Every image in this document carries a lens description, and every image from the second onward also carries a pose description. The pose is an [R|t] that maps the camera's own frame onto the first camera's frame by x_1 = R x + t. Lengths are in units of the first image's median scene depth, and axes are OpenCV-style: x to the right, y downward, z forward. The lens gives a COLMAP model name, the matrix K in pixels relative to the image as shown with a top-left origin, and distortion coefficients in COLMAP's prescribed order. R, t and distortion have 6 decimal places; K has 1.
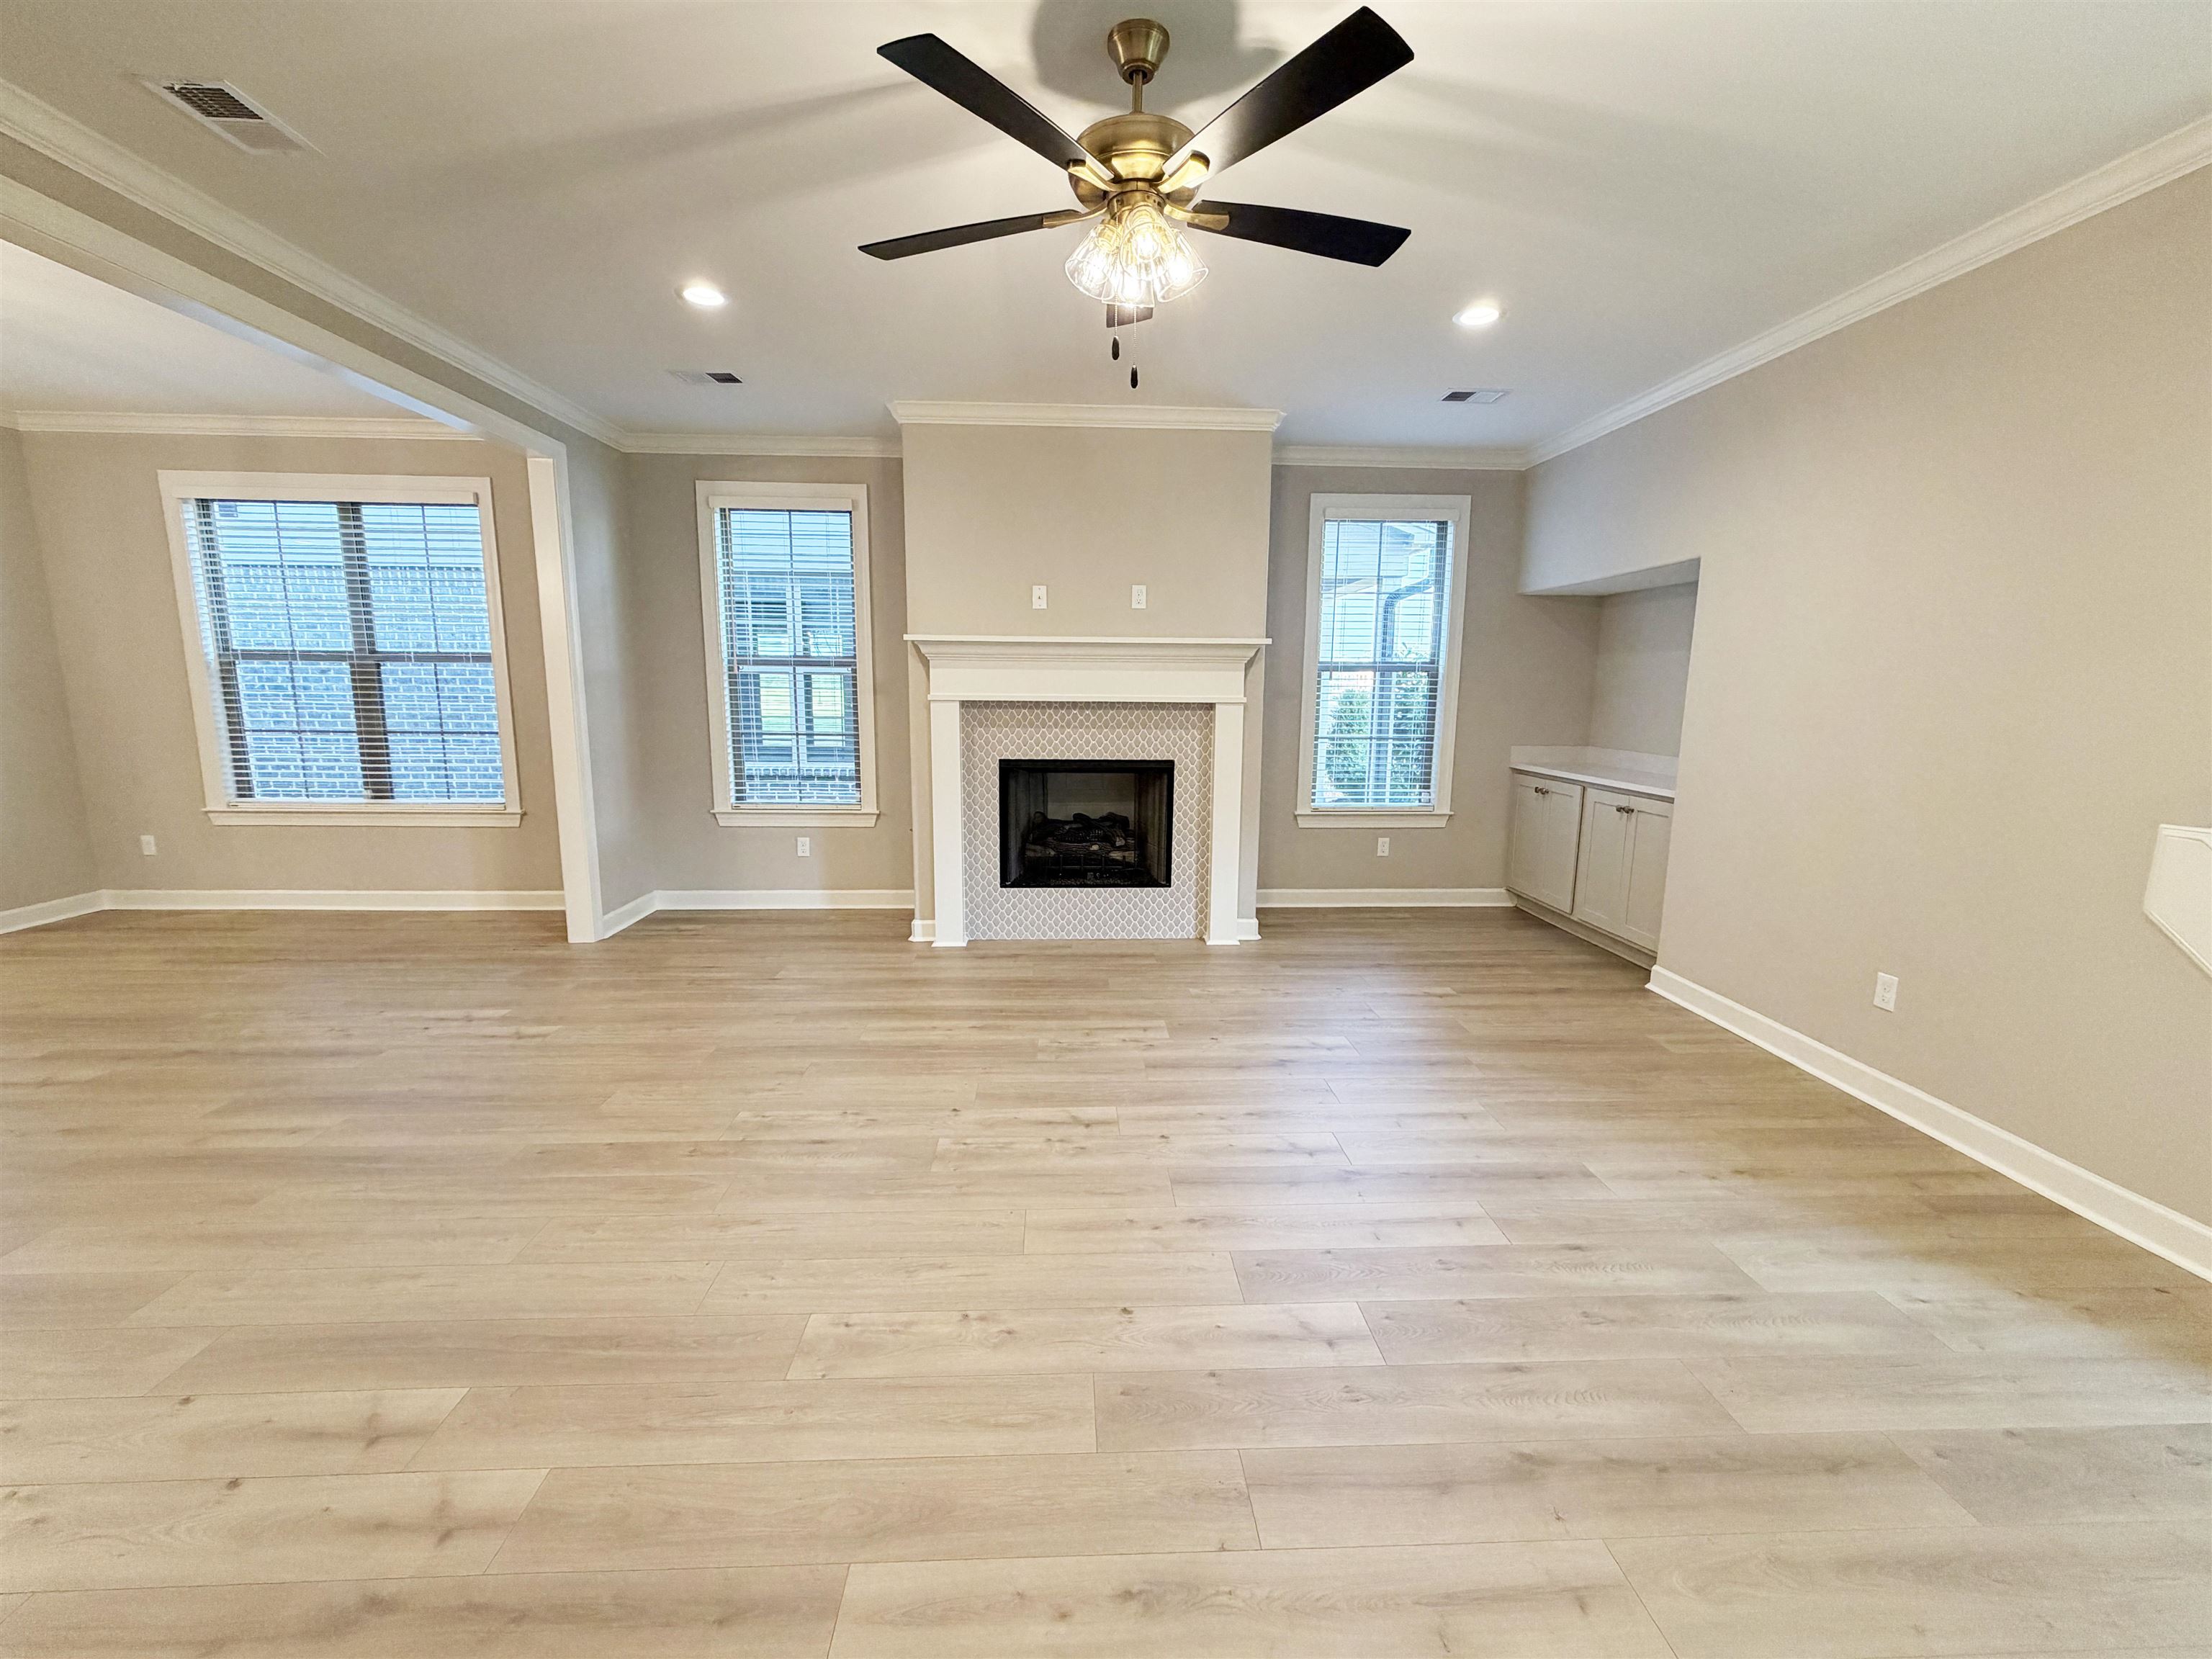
lens RADIAL K [[889.4, 0, 1091.5], [0, 889.4, 829.0], [0, 0, 1]] dist [-0.002100, -0.000113]
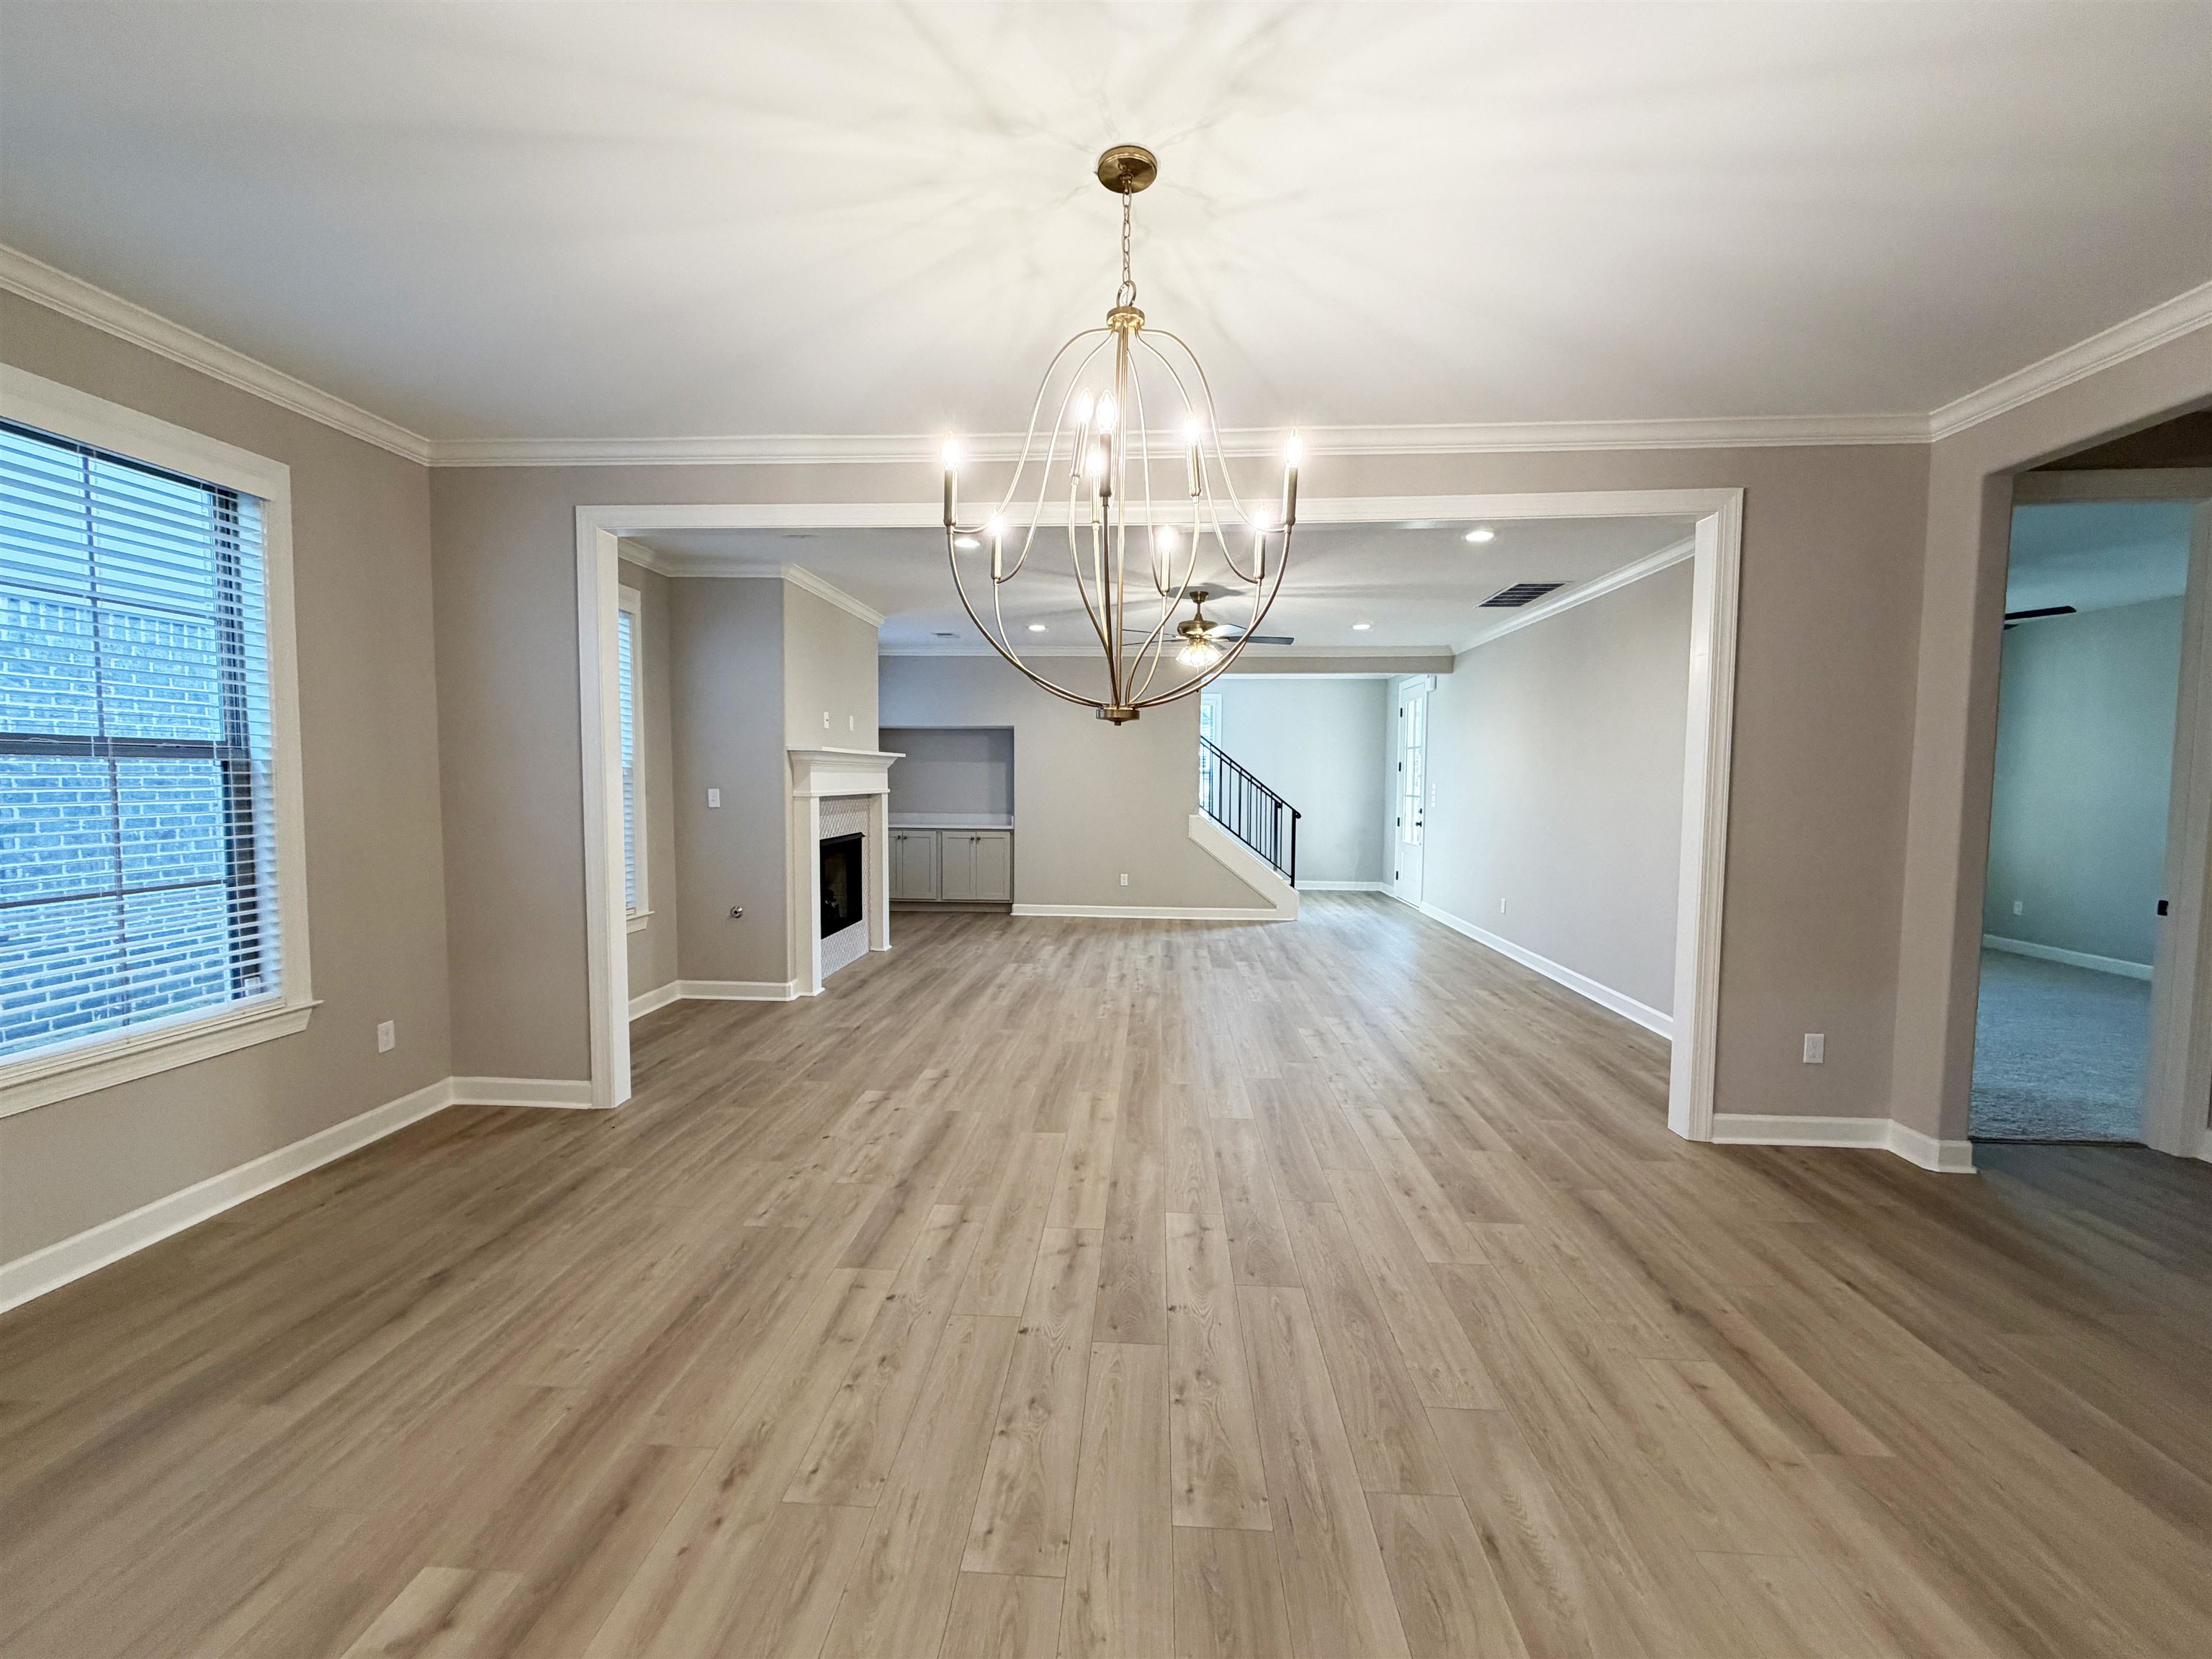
lens RADIAL K [[889.4, 0, 1091.5], [0, 889.4, 829.0], [0, 0, 1]] dist [-0.002100, -0.000113]
pose [[0.117233, -0.066069, 0.990904, -1.715729], [0.153184, 0.987046, 0.047689, -0.122128], [-0.981219, 0.146200, 0.125835, 0.568041]]
